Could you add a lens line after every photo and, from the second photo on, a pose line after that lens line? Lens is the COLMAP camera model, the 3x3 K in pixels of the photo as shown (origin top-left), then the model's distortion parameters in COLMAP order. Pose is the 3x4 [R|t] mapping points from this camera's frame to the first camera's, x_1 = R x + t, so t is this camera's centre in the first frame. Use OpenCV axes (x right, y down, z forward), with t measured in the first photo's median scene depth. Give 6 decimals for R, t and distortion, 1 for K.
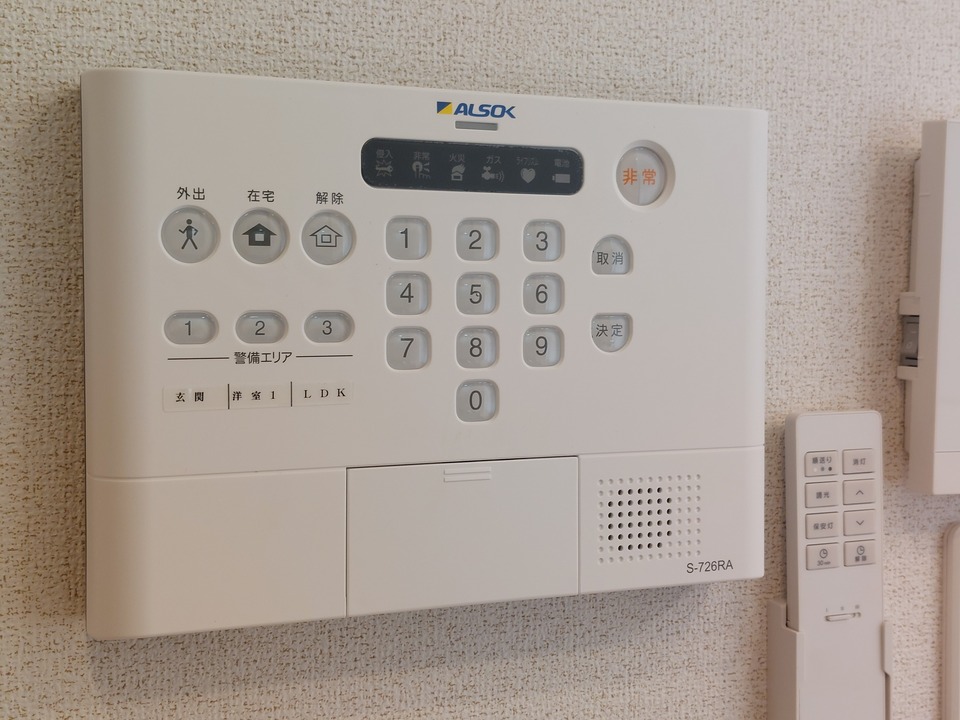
lens RADIAL K [[668.5, 0, 475.8], [0, 668.5, 335.3], [0, 0, 1]] dist [0.006856, -0.008130]
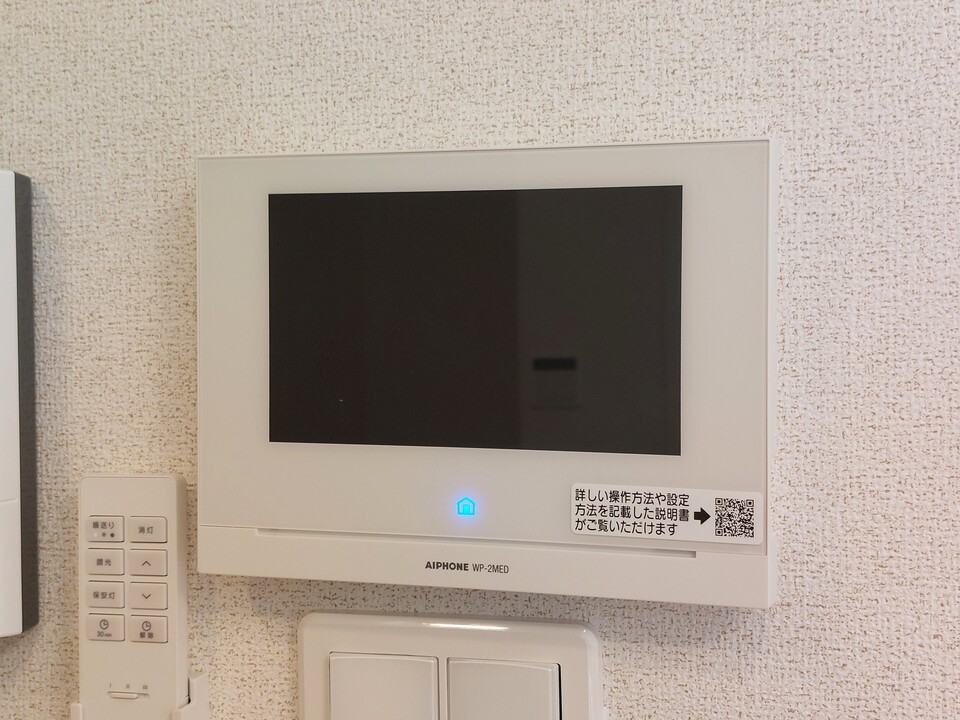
lens RADIAL K [[702.2, 0, 480.2], [0, 702.2, 360.6], [0, 0, 1]] dist [0.008265, -0.012939]
pose [[0.947850, 0.000685, -0.318716, 1.294032], [-0.005864, 0.999866, -0.015291, -0.033148], [0.318663, 0.016362, 0.947727, 0.215187]]
